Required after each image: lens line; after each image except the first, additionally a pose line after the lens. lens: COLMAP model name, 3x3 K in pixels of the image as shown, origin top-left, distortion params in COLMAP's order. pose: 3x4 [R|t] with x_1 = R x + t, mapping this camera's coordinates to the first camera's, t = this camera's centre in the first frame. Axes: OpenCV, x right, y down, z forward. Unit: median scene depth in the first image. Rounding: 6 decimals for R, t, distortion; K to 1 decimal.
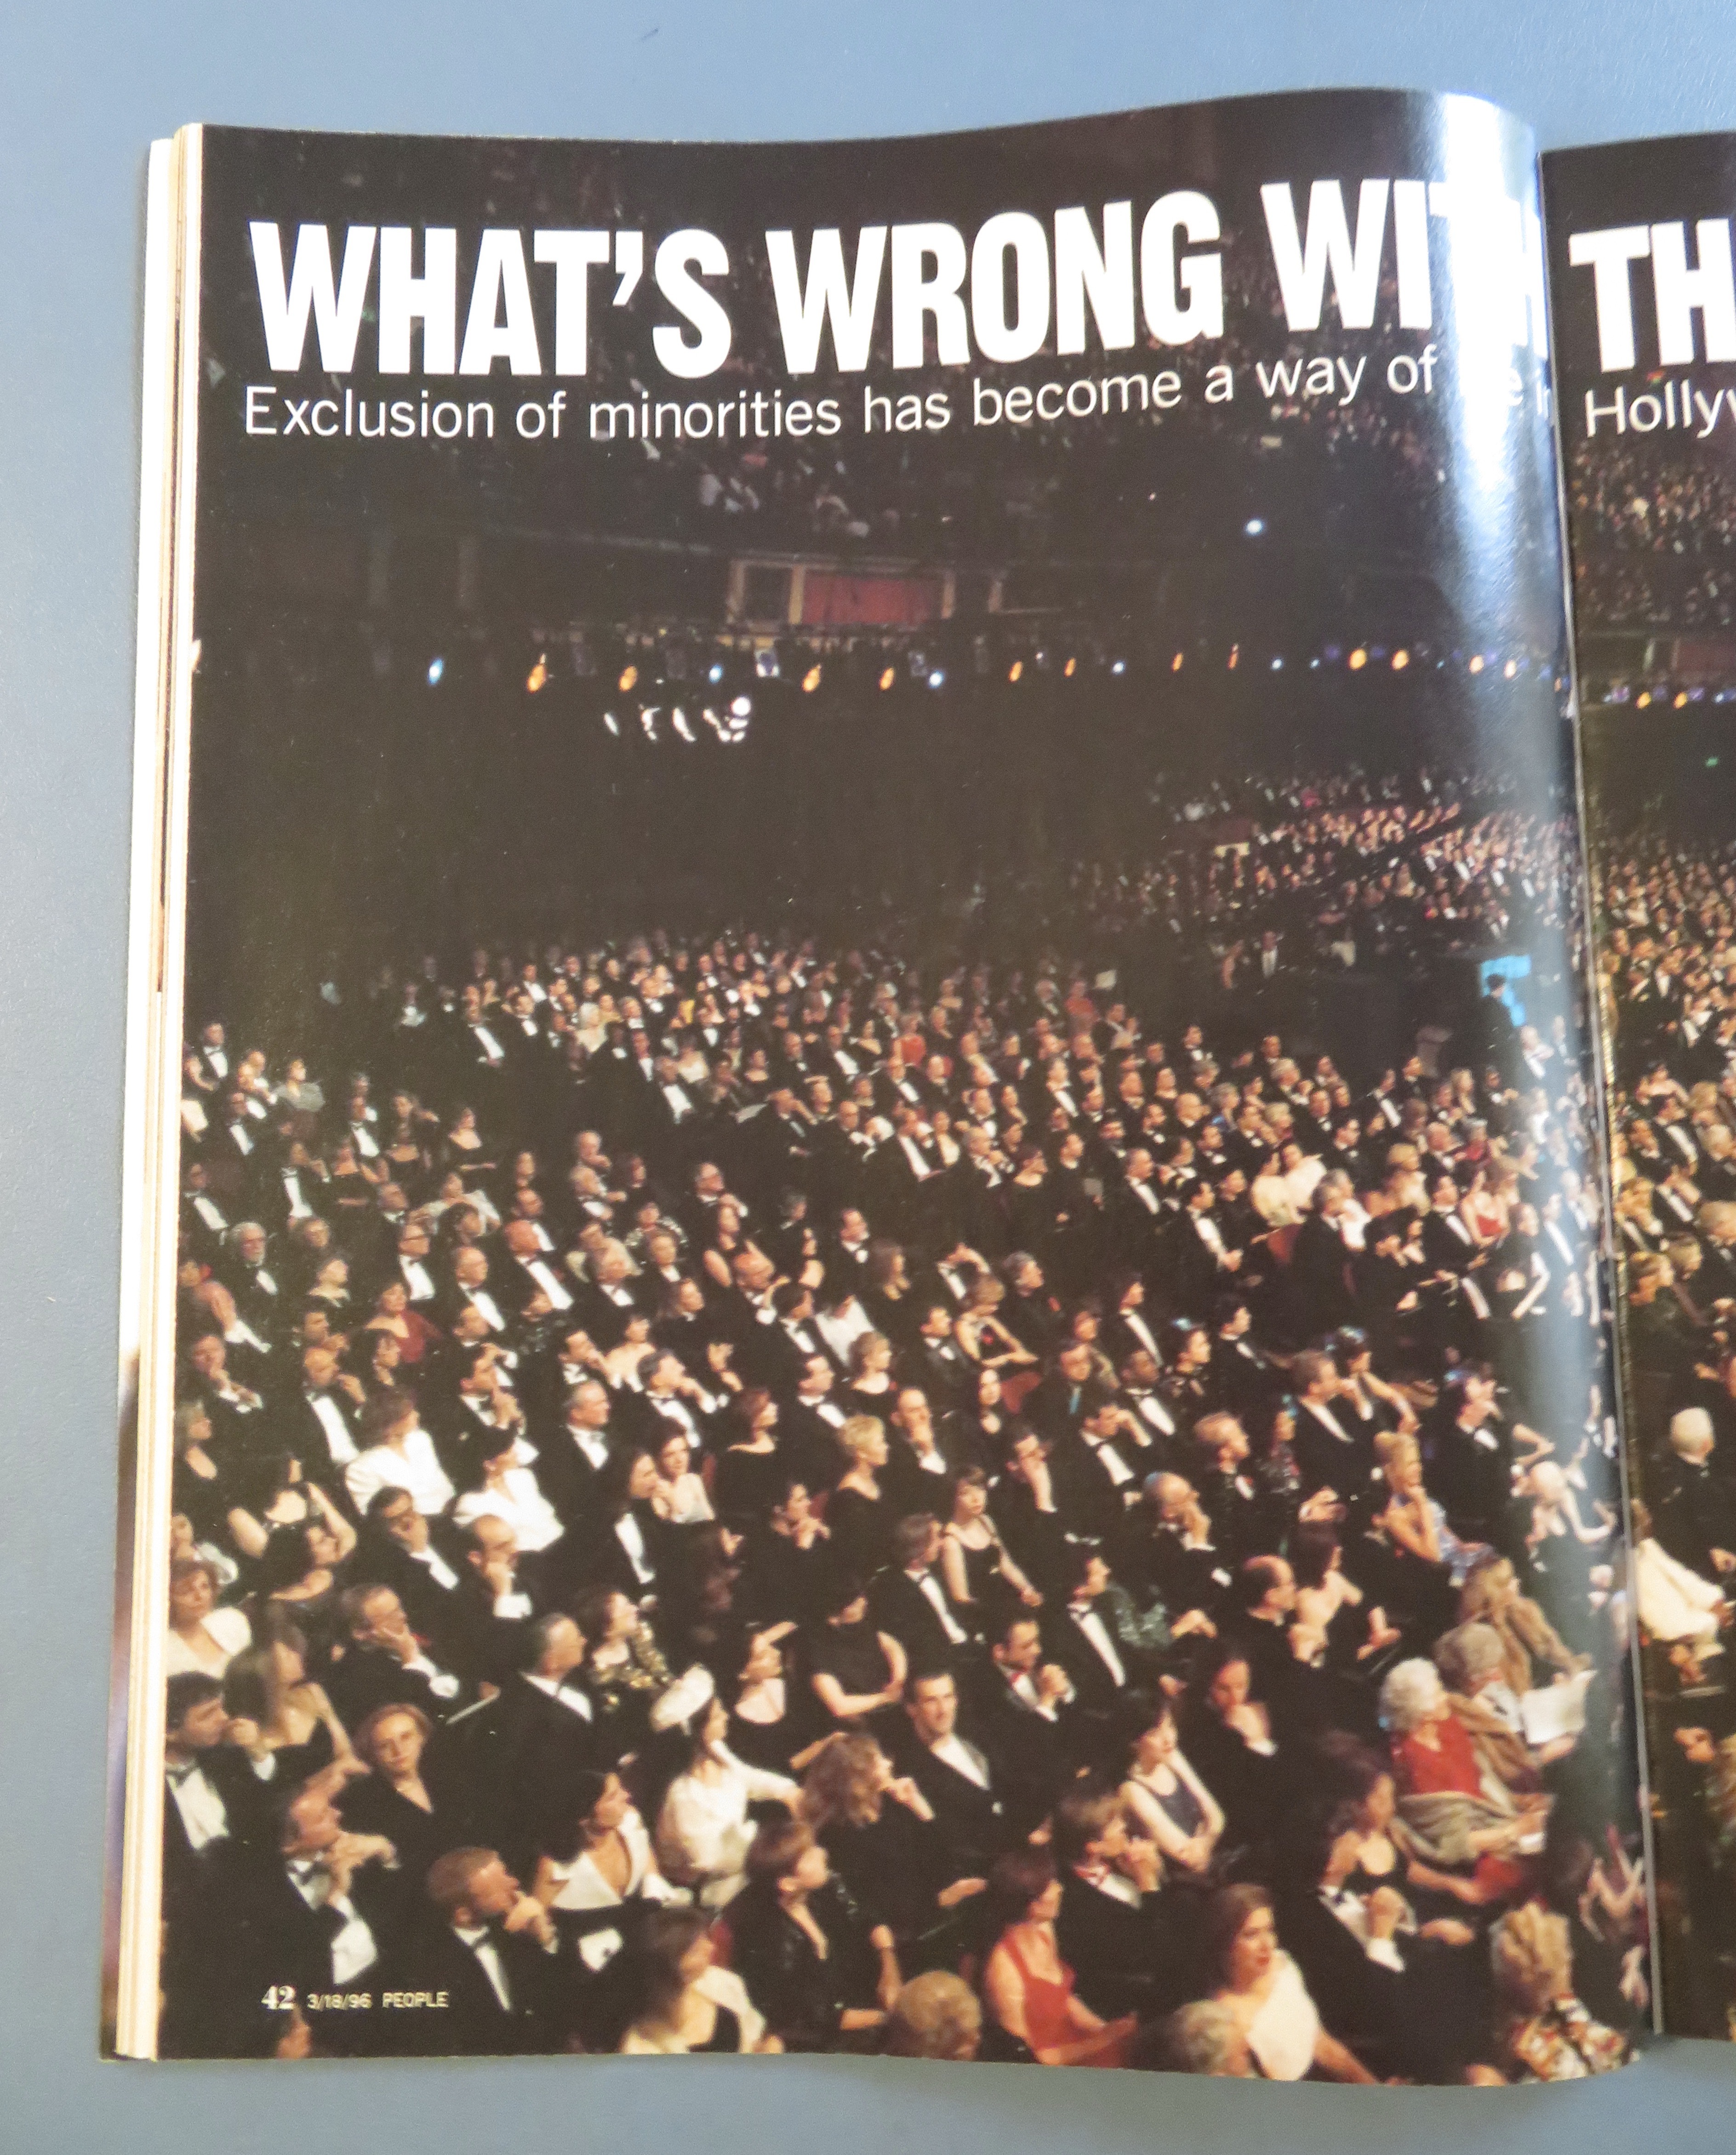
lens RADIAL K [[867.1, 0, 868.1], [0, 867.1, 1084.6], [0, 0, 1]] dist [0.008598, -0.000923]
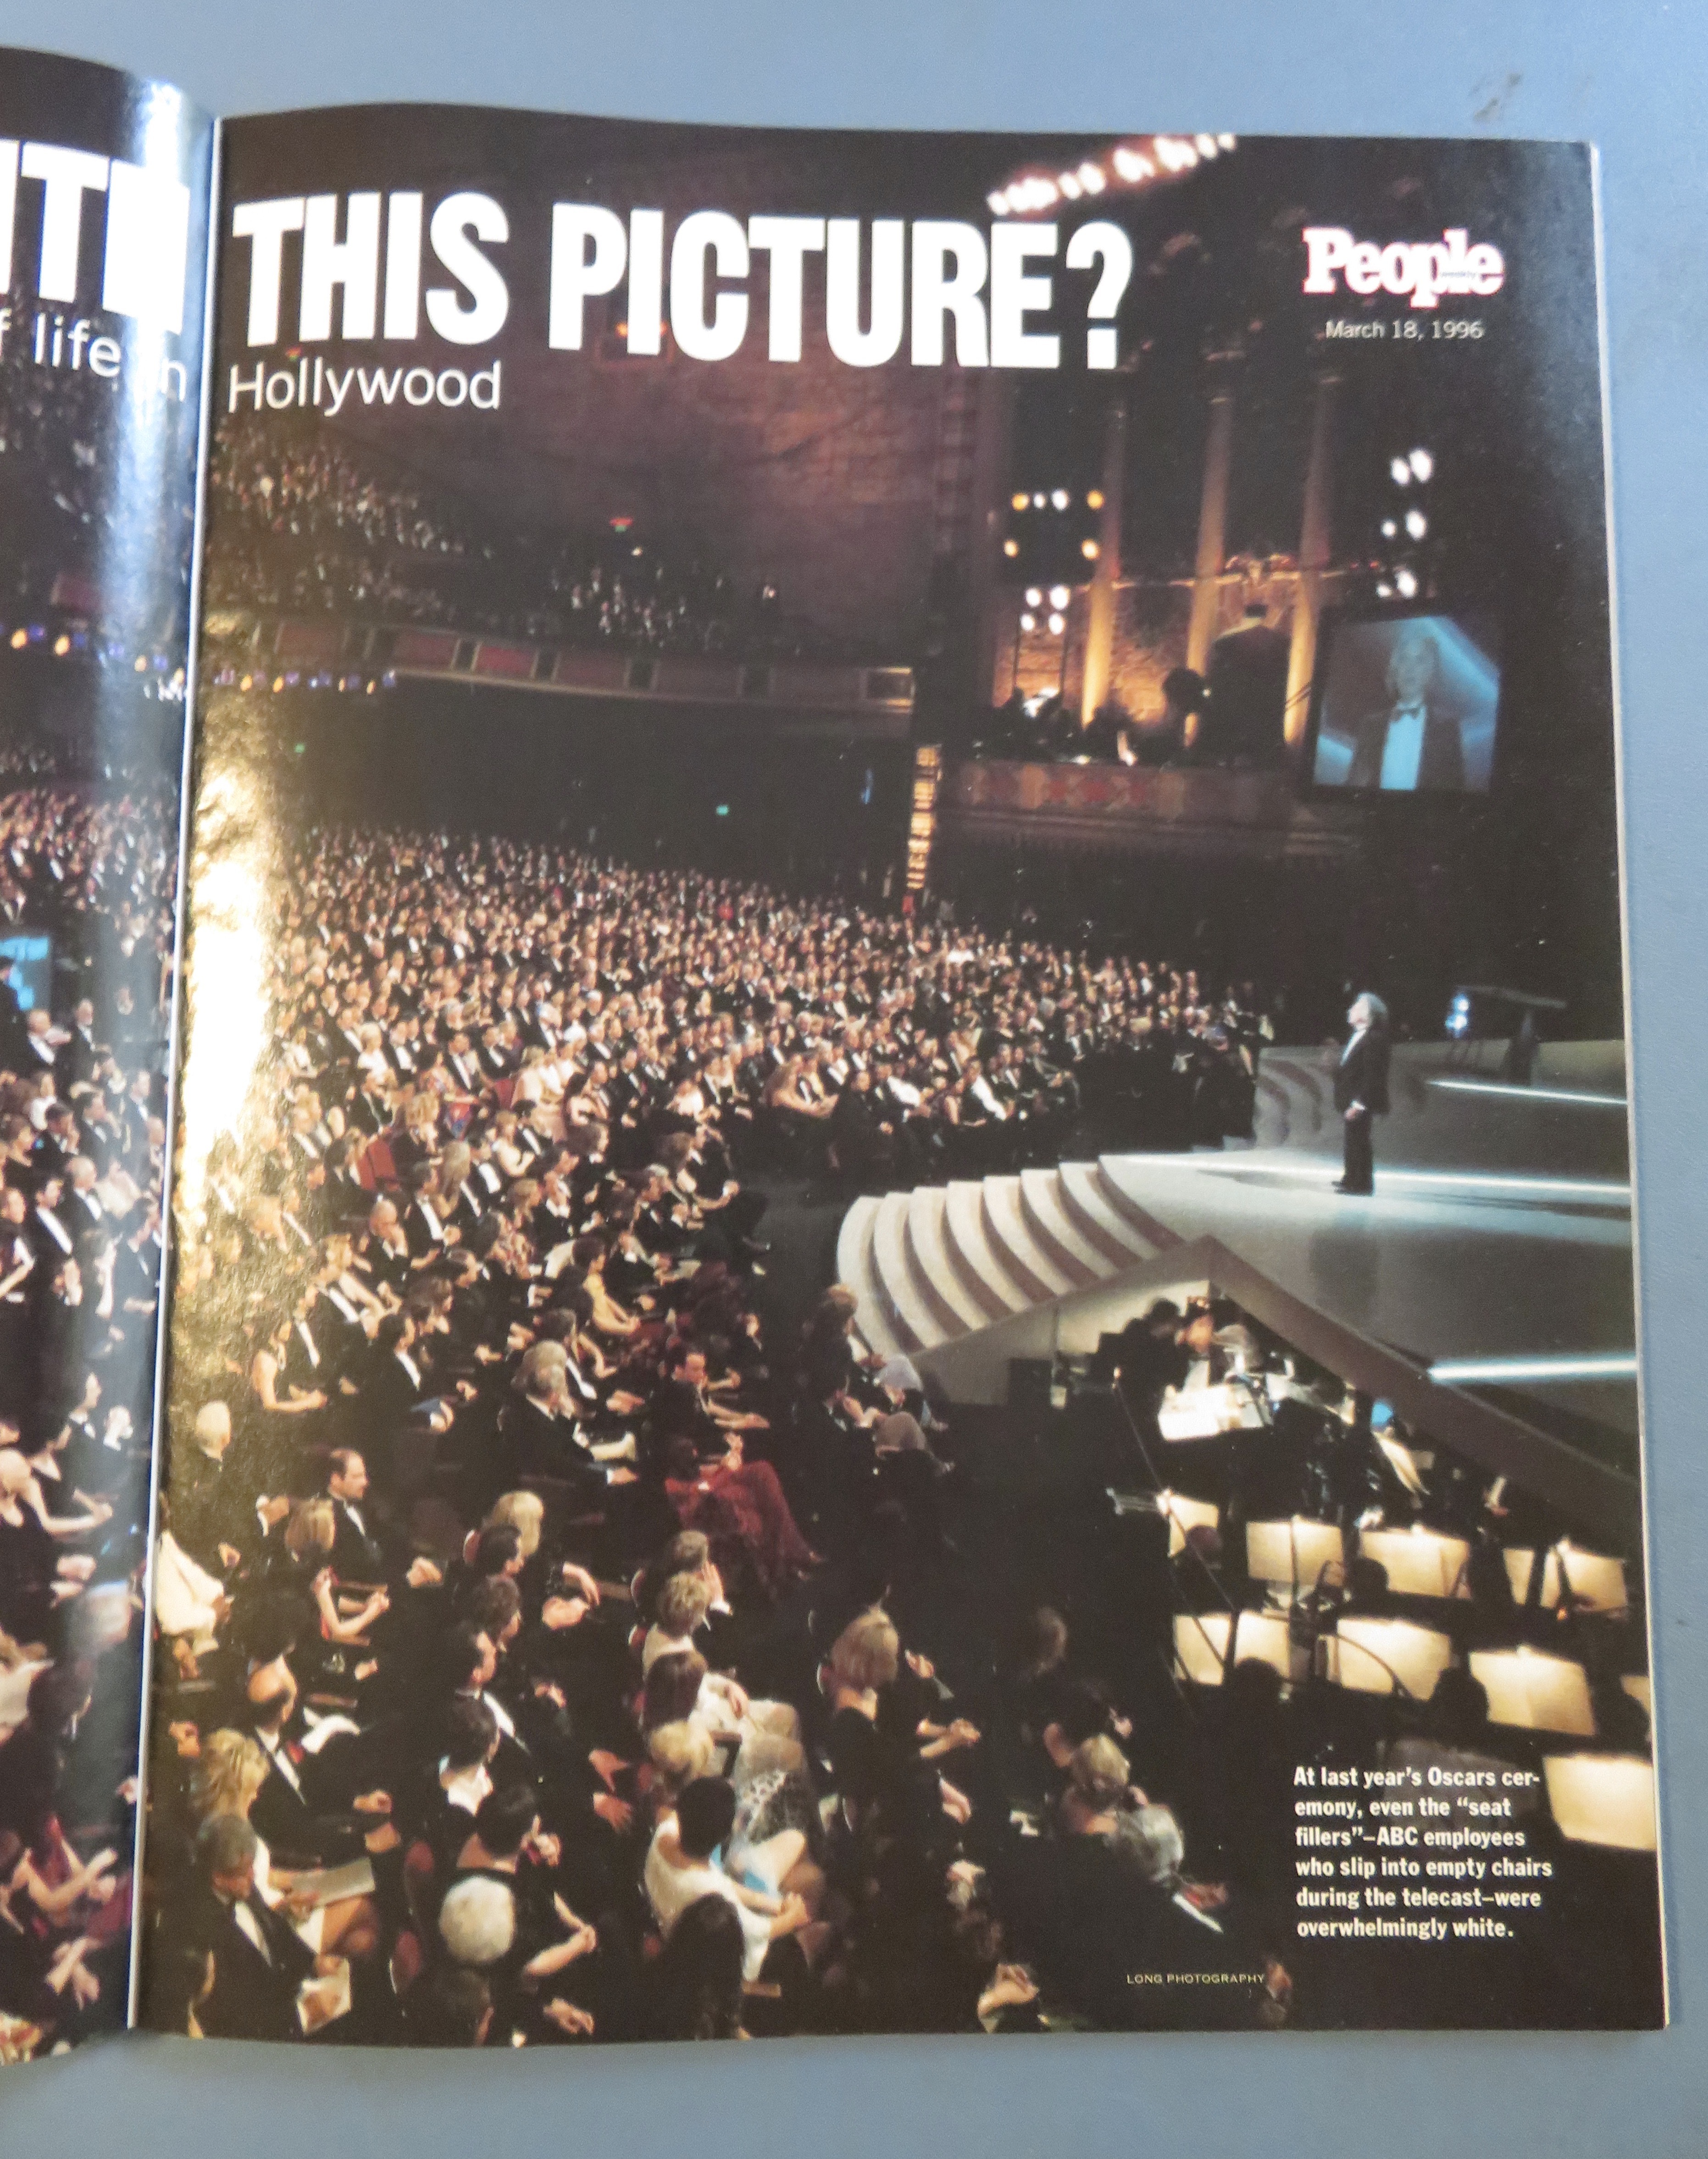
lens RADIAL K [[874.9, 0, 853.8], [0, 874.9, 1072.0], [0, 0, 1]] dist [0.004516, 0.000660]
pose [[0.999184, 0.033471, -0.022616, 1.591903], [-0.033303, 0.999415, 0.007747, -0.032504], [0.022862, -0.006988, 0.999714, 0.024811]]
